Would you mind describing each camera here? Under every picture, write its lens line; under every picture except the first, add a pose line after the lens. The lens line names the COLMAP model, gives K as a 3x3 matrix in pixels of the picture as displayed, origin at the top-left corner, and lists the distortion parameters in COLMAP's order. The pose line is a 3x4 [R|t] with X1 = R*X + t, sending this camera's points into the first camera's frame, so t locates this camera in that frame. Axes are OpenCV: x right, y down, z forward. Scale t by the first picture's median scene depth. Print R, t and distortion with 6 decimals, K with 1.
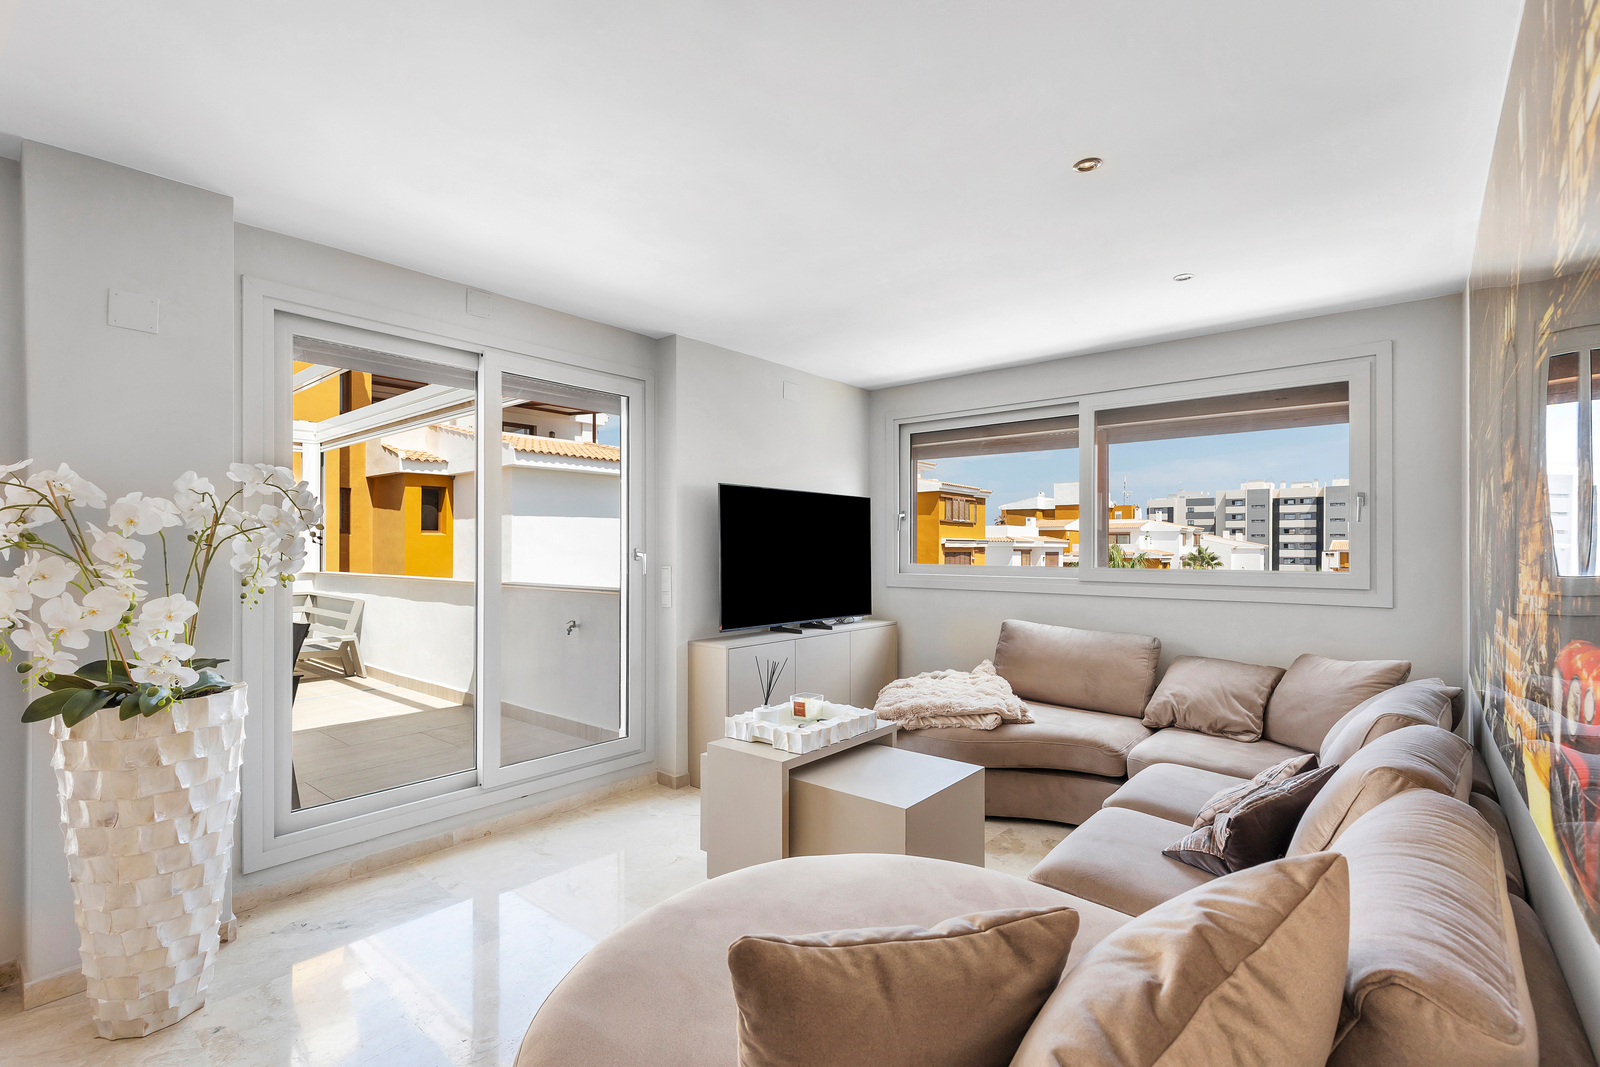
lens RADIAL K [[725.4, 0, 817.7], [0, 725.4, 545.6], [0, 0, 1]] dist [0.001461, -0.000359]
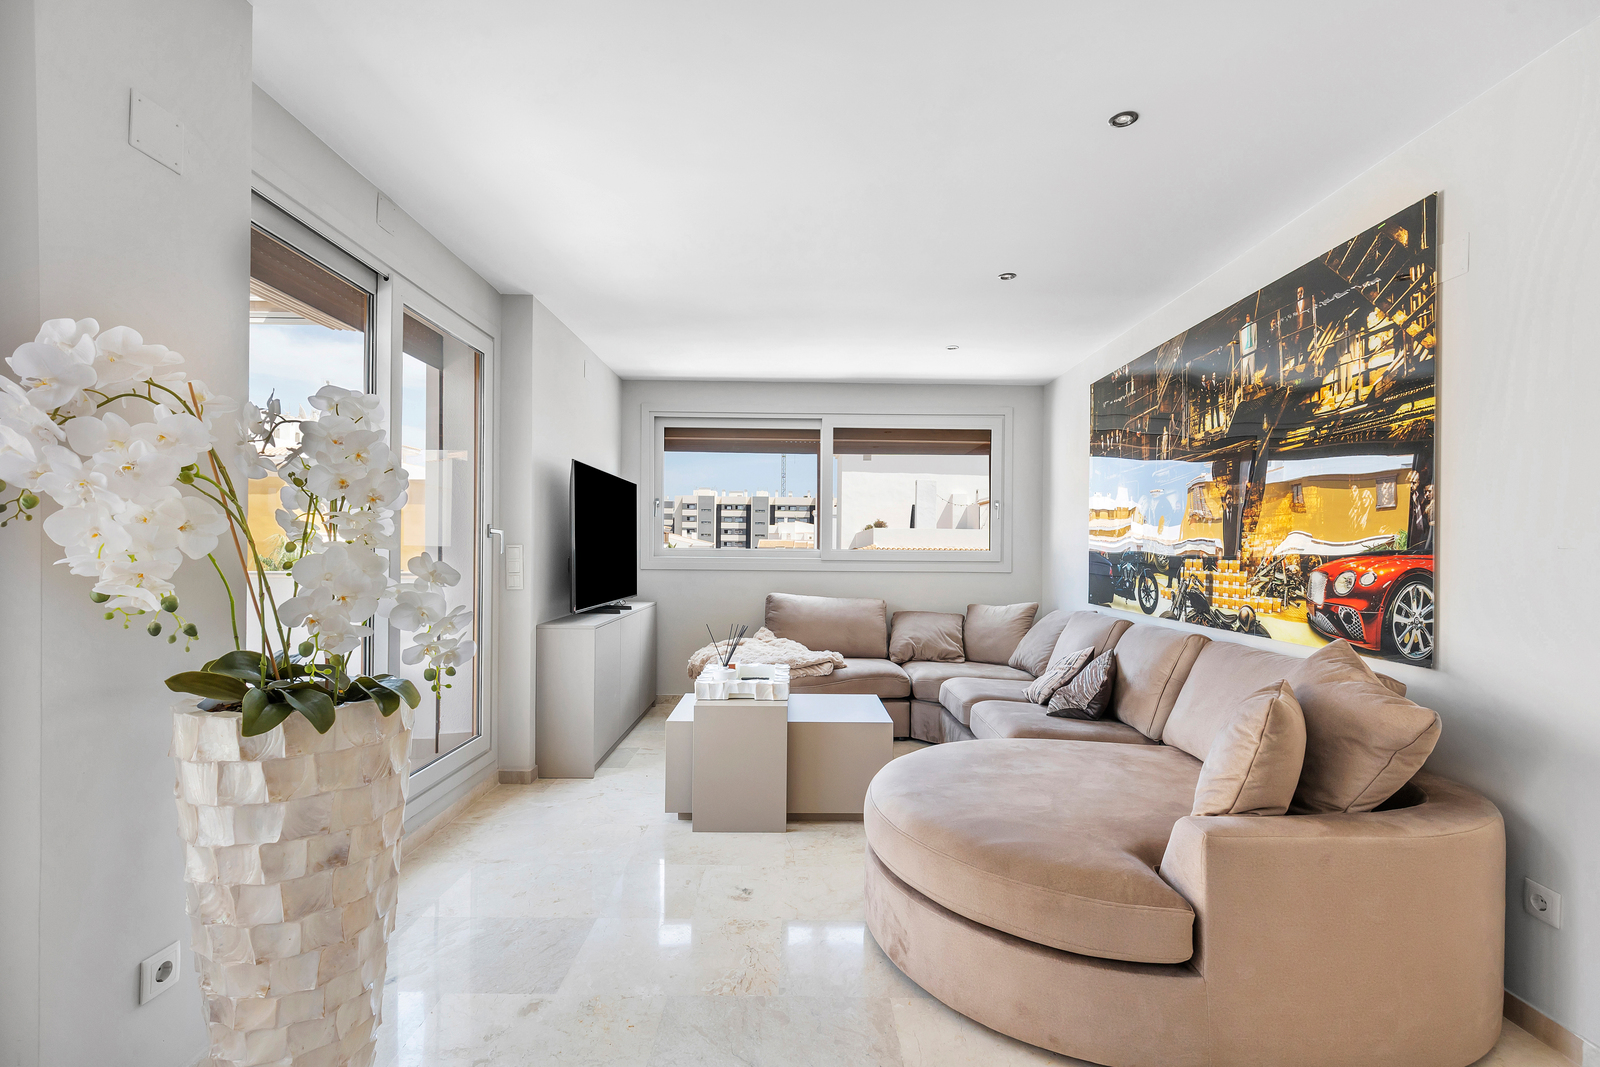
lens RADIAL K [[711.1, 0, 811.0], [0, 711.1, 538.3], [0, 0, 1]] dist [0.000954, 0.000029]
pose [[0.760769, 0.014223, 0.648866, -0.585141], [-0.010742, 0.999899, -0.009323, 0.028715], [-0.648933, 0.000122, 0.760845, 0.080159]]
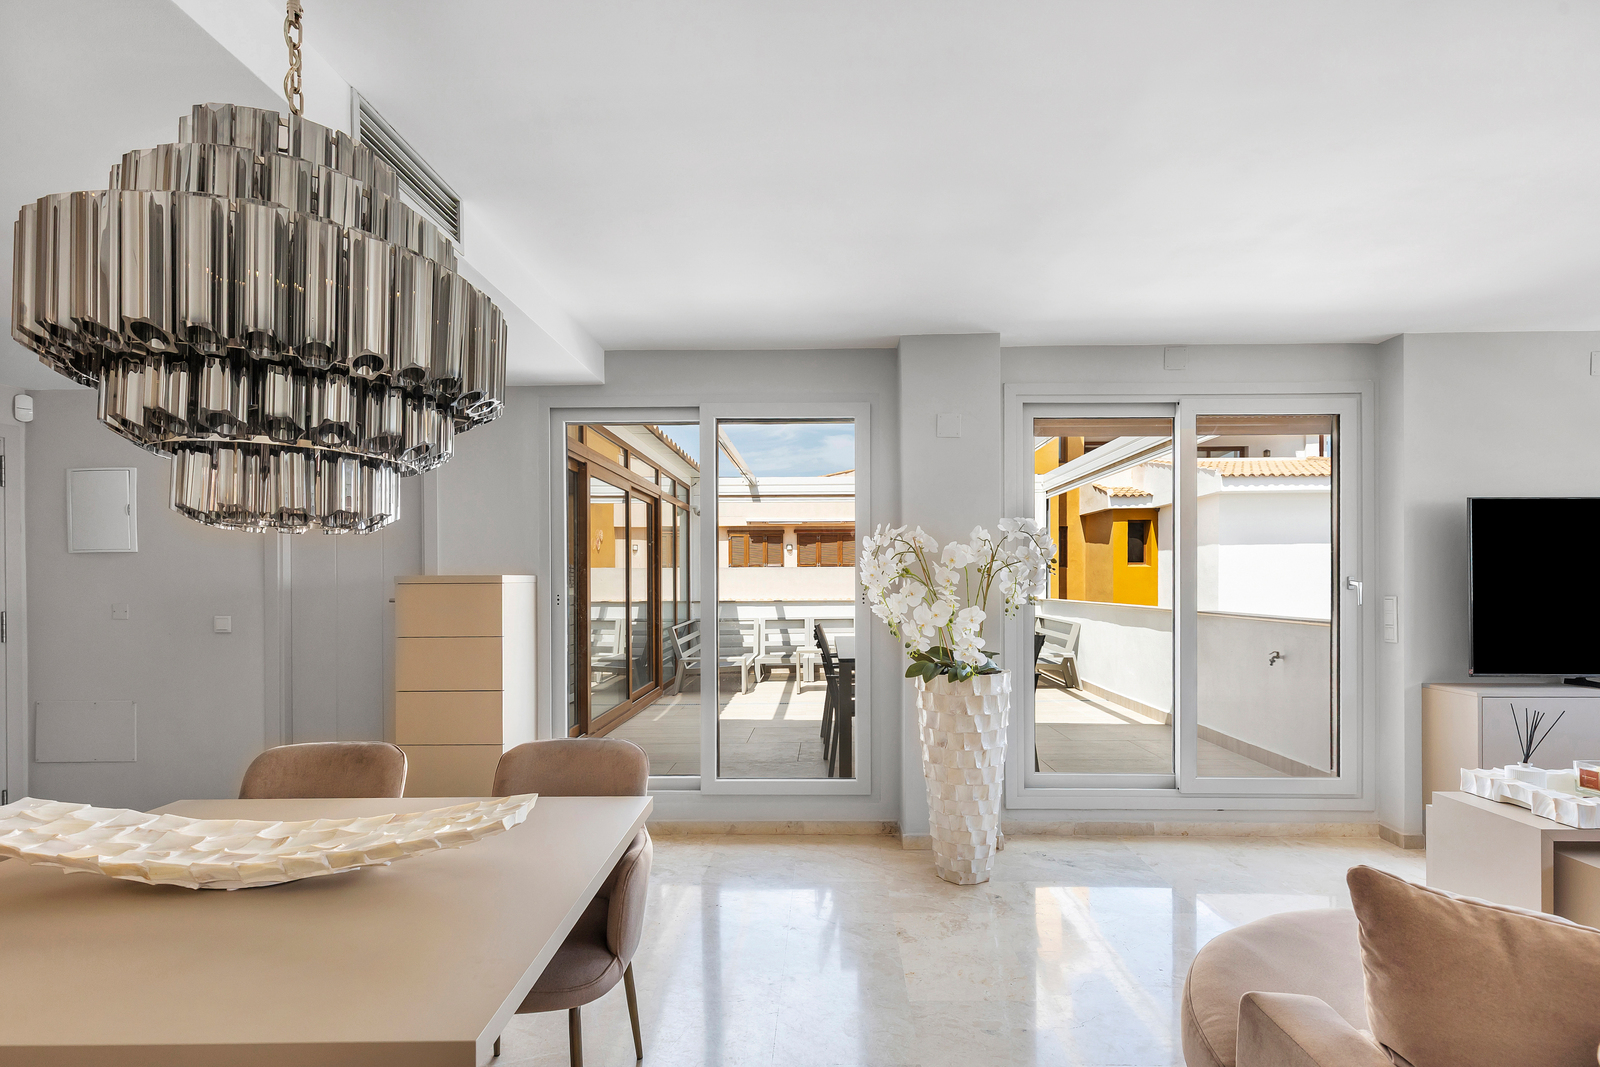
lens RADIAL K [[738.8, 0, 797.7], [0, 738.8, 580.6], [0, 0, 1]] dist [0.000666, -0.000543]
pose [[0.605530, -0.001917, -0.795820, 0.084140], [0.004908, 0.999987, 0.001325, 0.004891], [0.795807, -0.004708, 0.605531, -0.149704]]
